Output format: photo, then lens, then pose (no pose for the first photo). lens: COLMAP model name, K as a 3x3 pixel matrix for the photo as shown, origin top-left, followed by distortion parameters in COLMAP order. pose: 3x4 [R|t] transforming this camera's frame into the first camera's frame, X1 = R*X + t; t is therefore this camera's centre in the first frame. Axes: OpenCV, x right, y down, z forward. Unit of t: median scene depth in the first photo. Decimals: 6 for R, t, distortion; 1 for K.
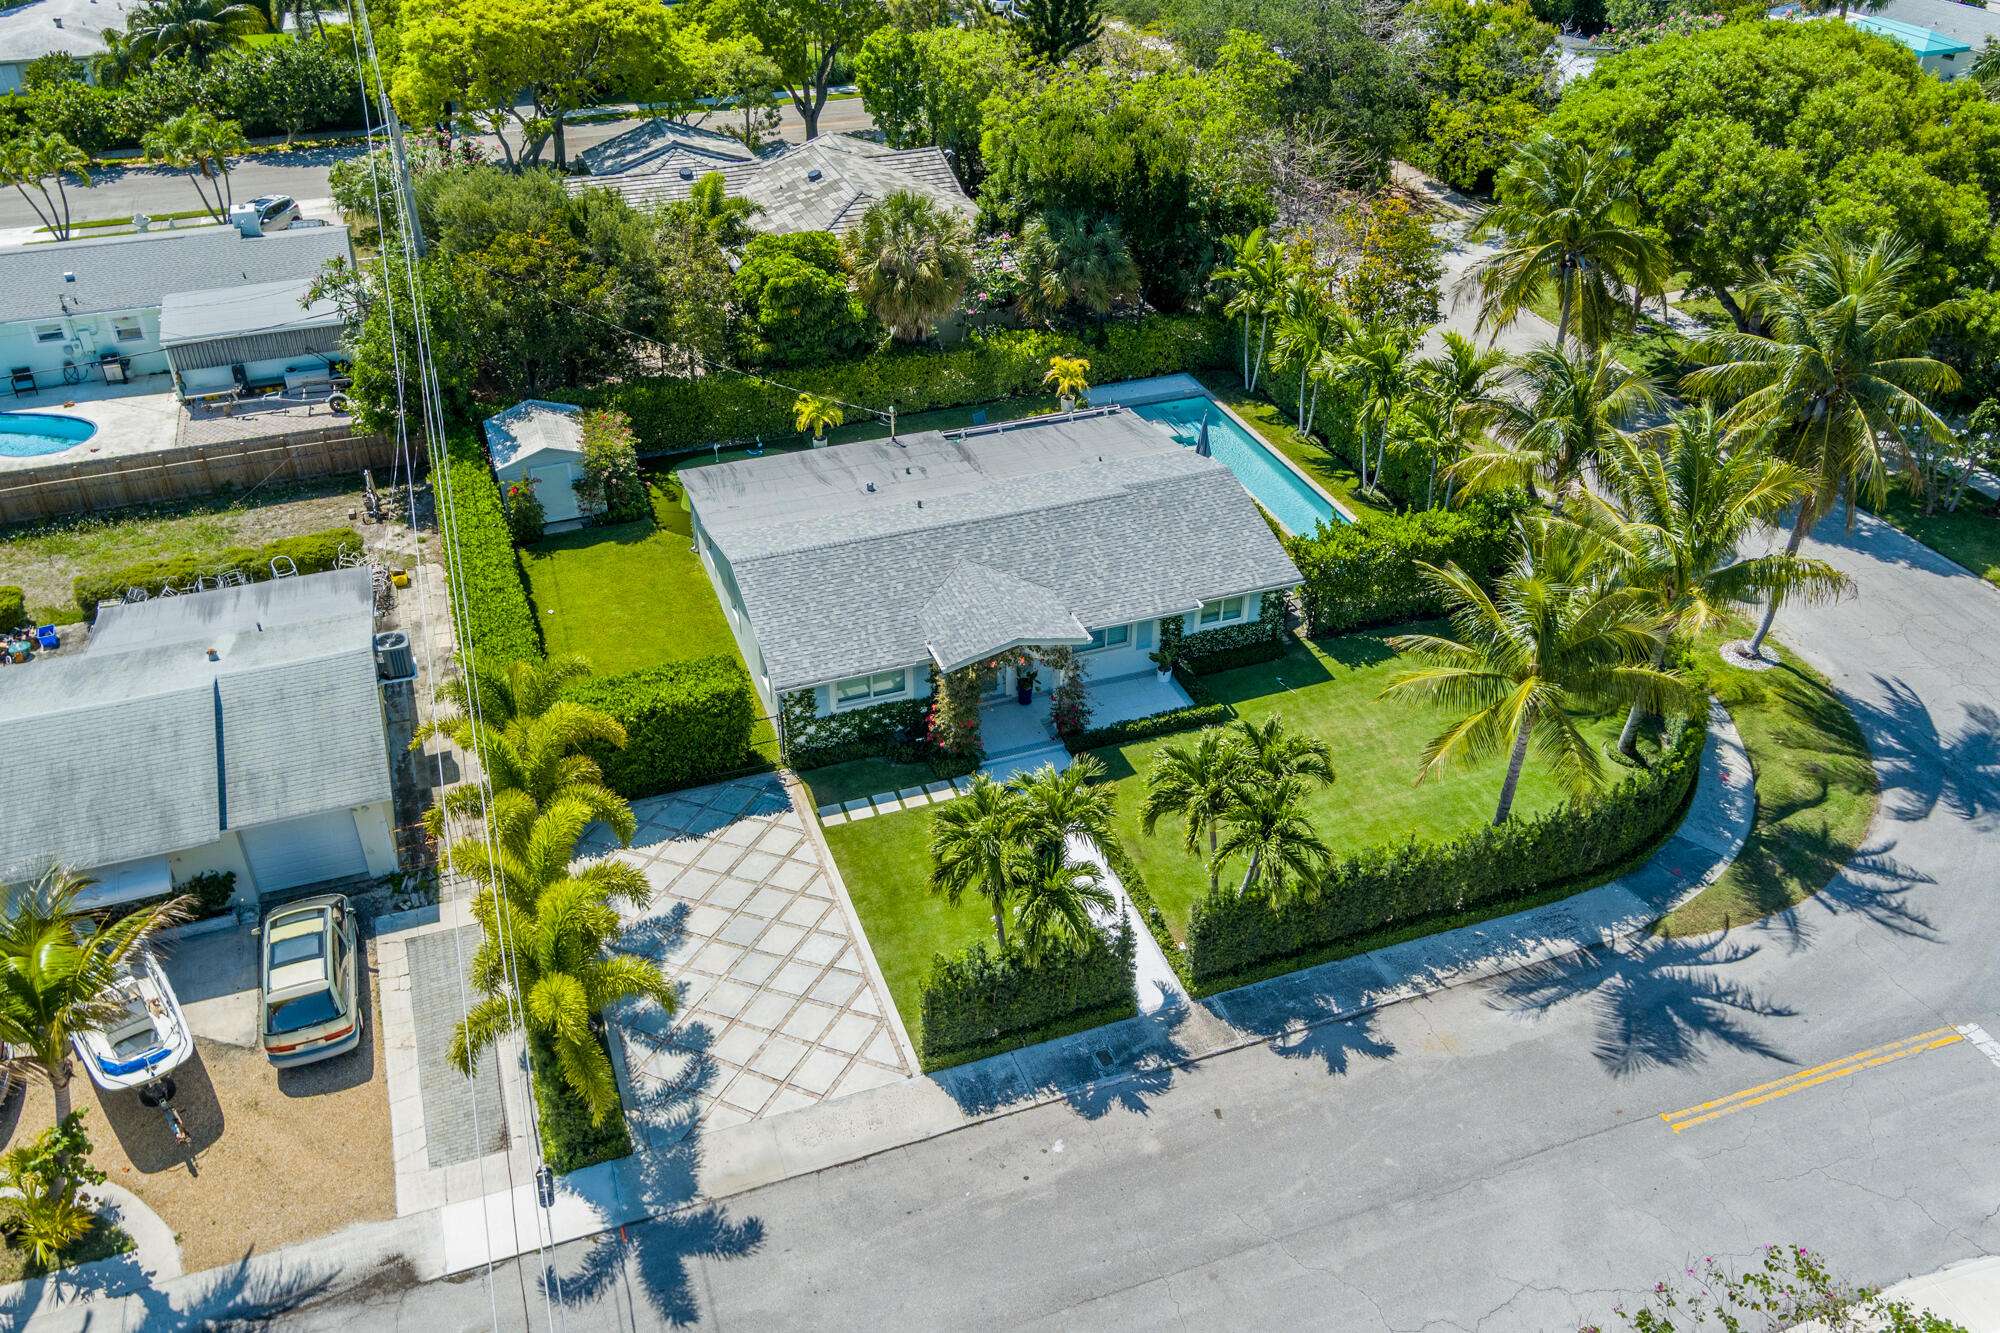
lens RADIAL K [[1598.7, 0, 994.1], [0, 1598.7, 666.3], [0, 0, 1]] dist [-0.012086, 0.013847]
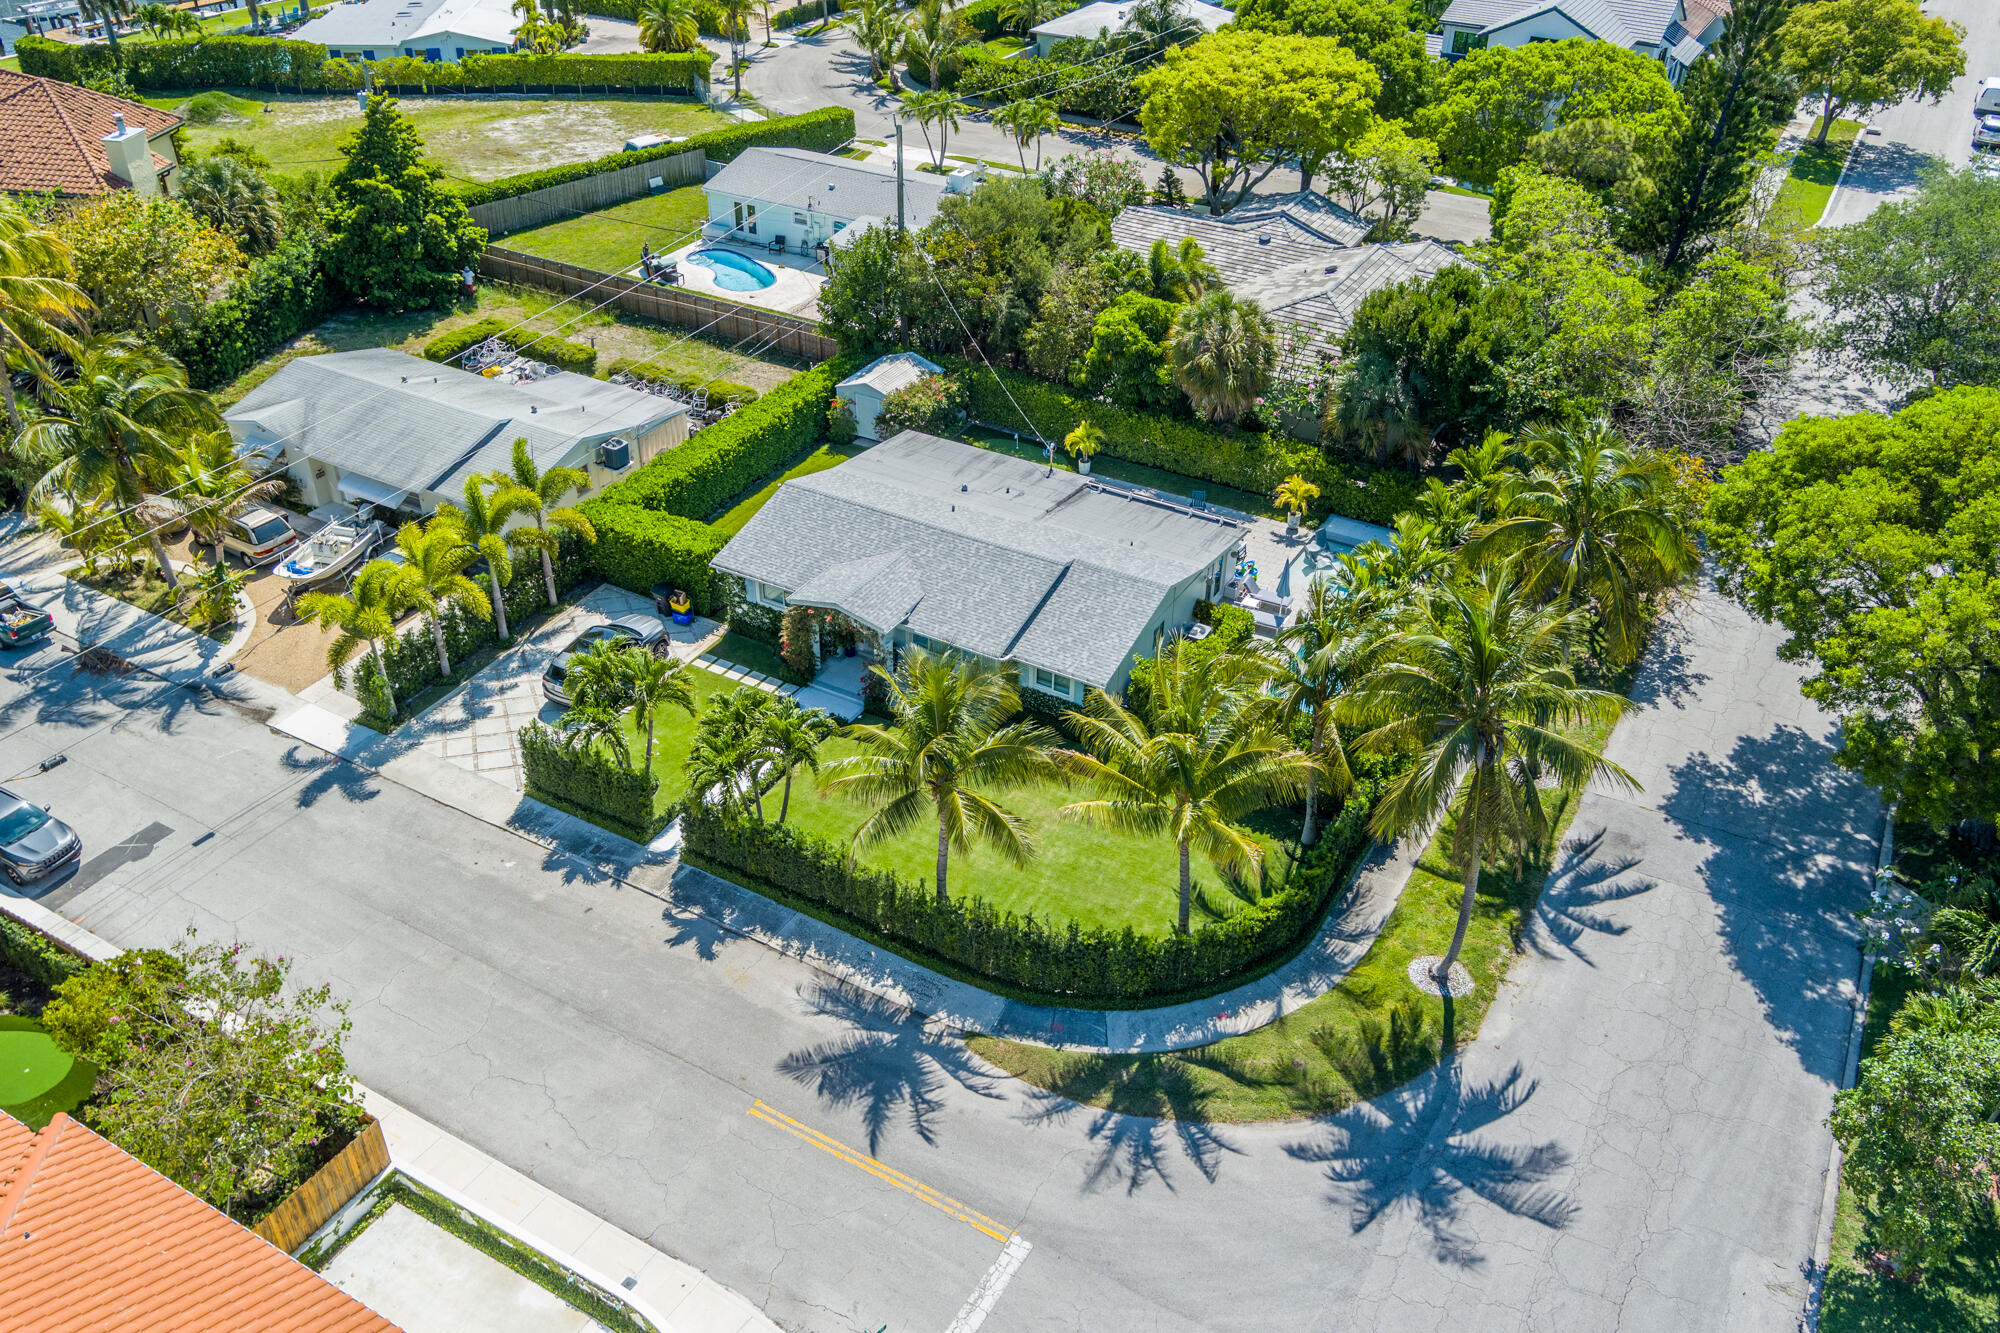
lens RADIAL K [[1598.7, 0, 994.1], [0, 1598.7, 666.3], [0, 0, 1]] dist [-0.012086, 0.013847]
pose [[0.643464, 0.433265, -0.631059, 0.854785], [-0.434378, 0.885484, 0.165028, -0.220608], [0.630293, 0.167929, 0.757978, 0.083446]]
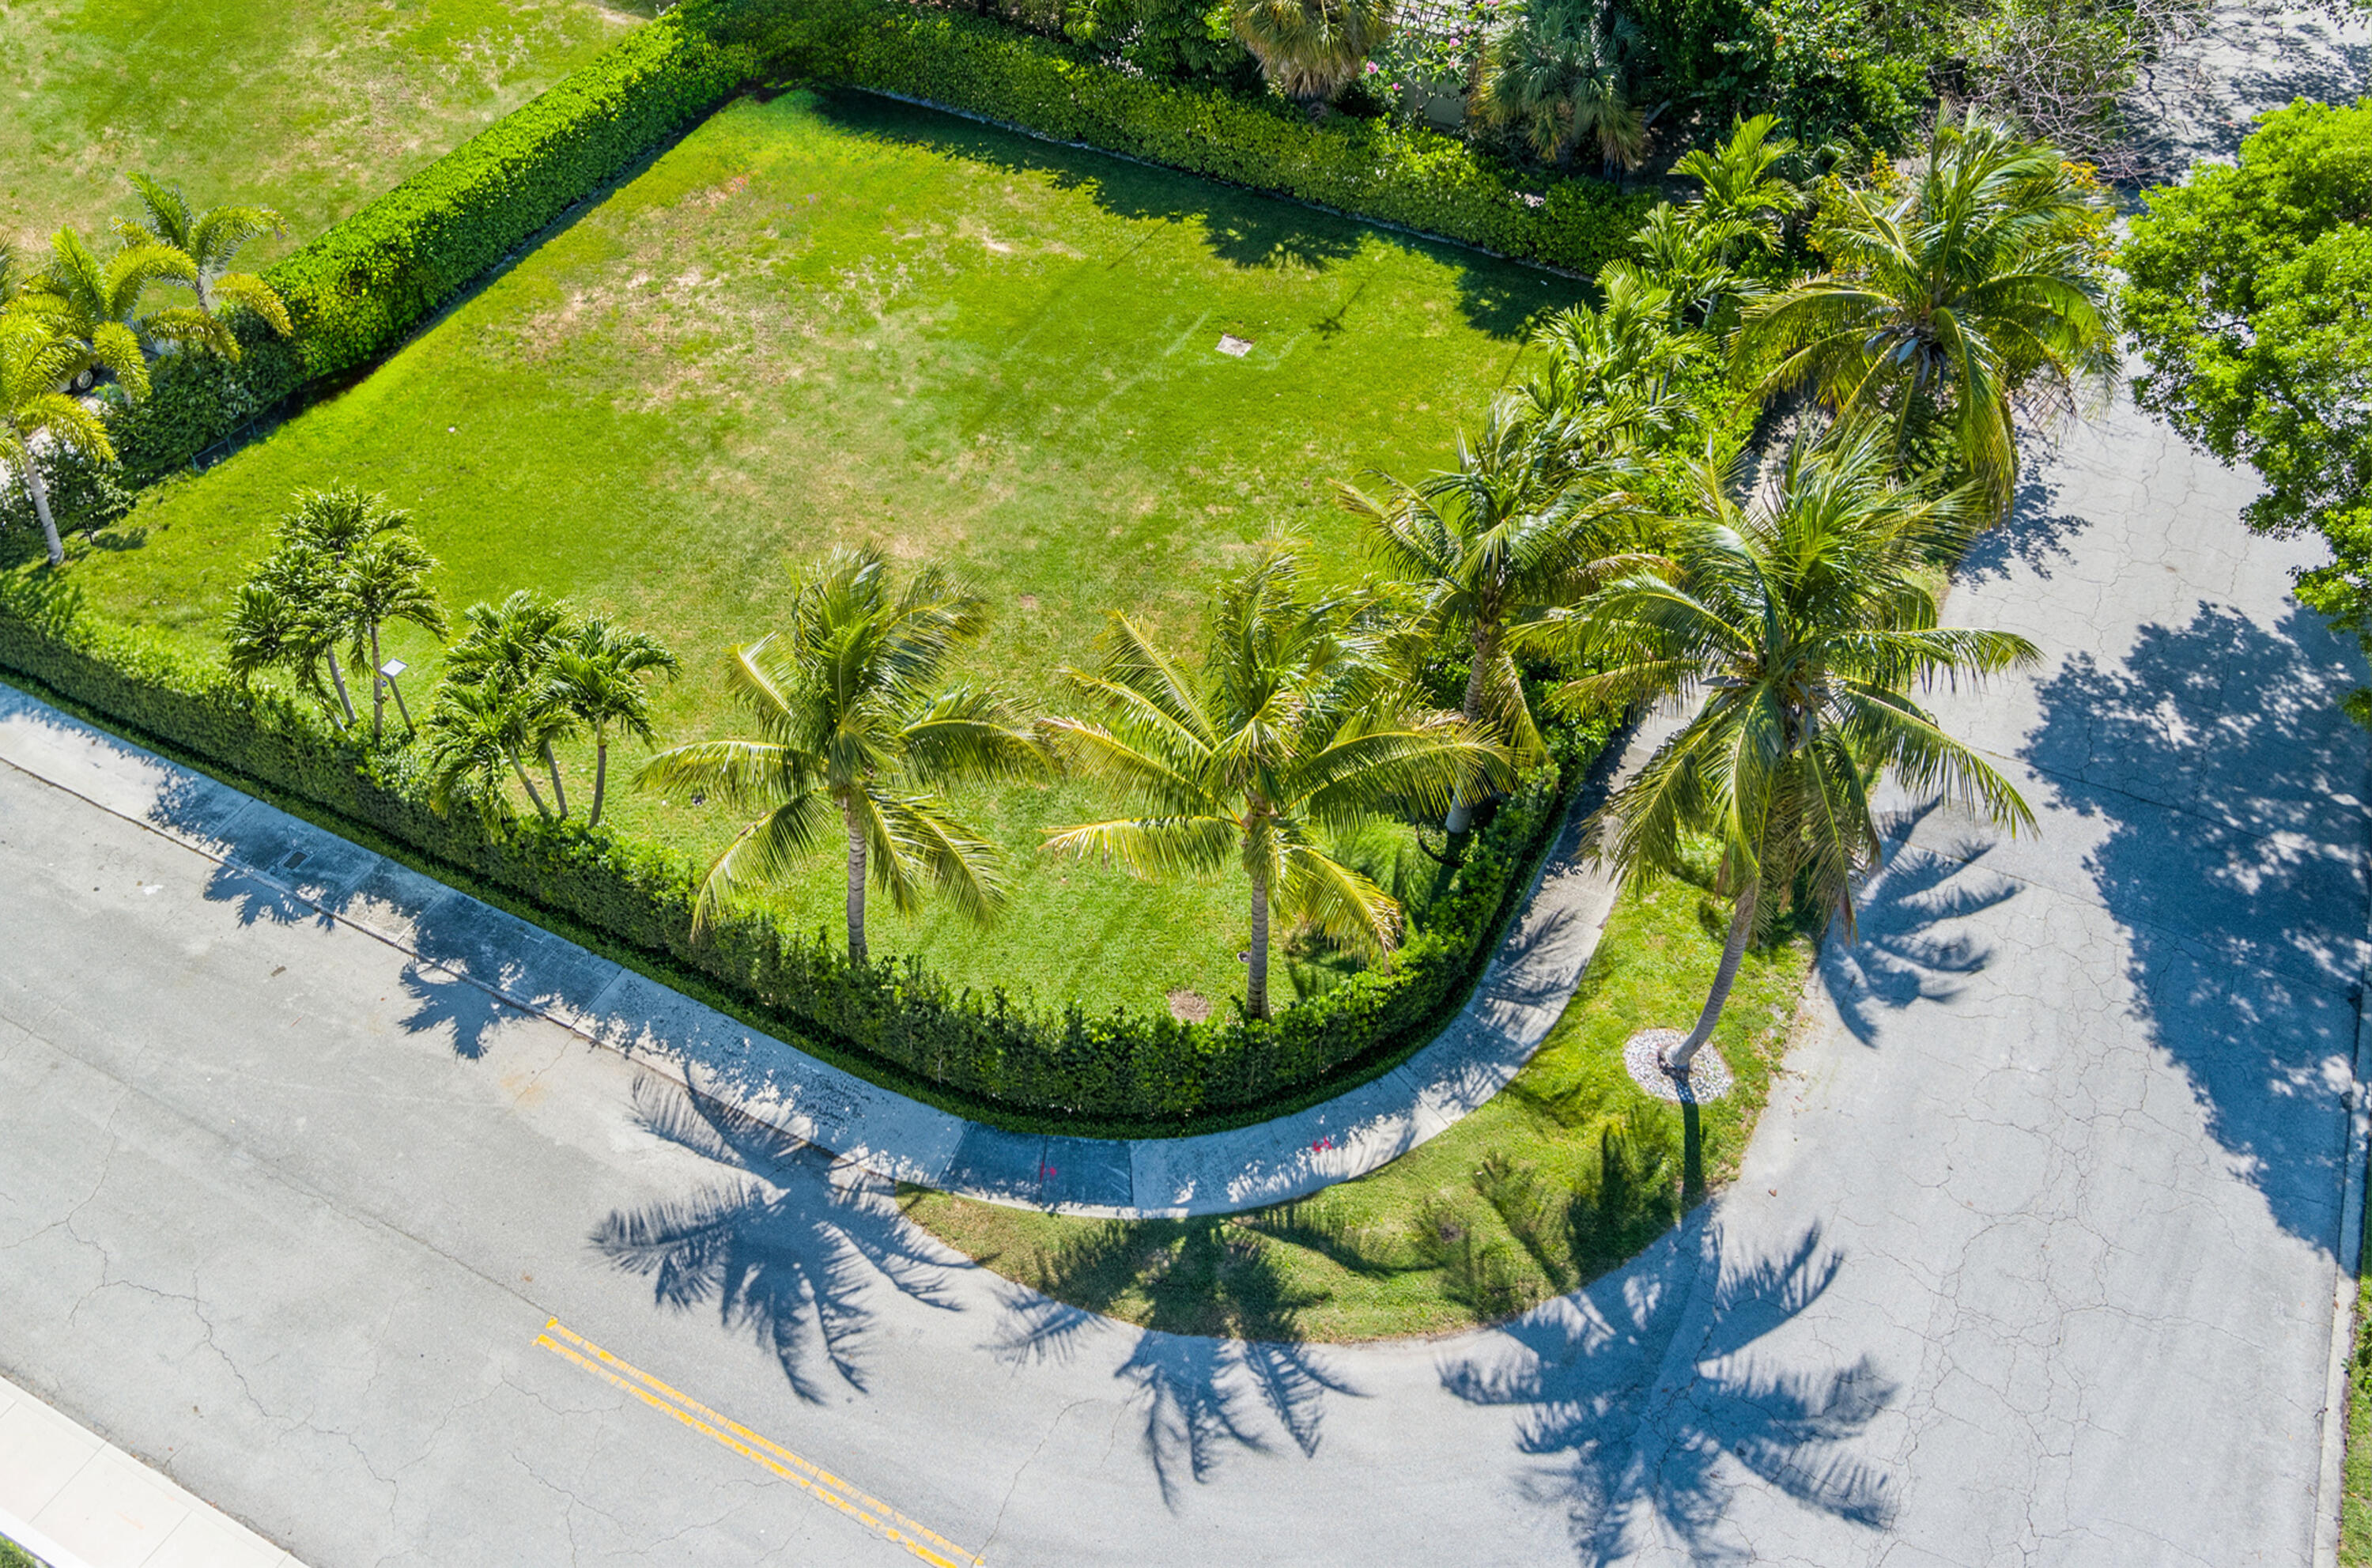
lens RADIAL K [[2111.8, 0, 1008.9], [0, 2111.8, 704.9], [0, 0, 1]] dist [-0.017275, 0.025854]
pose [[0.658634, 0.511525, -0.551854, 0.695418], [-0.424056, 0.858169, 0.289347, -0.247979], [0.621593, 0.043443, 0.782135, 0.253139]]
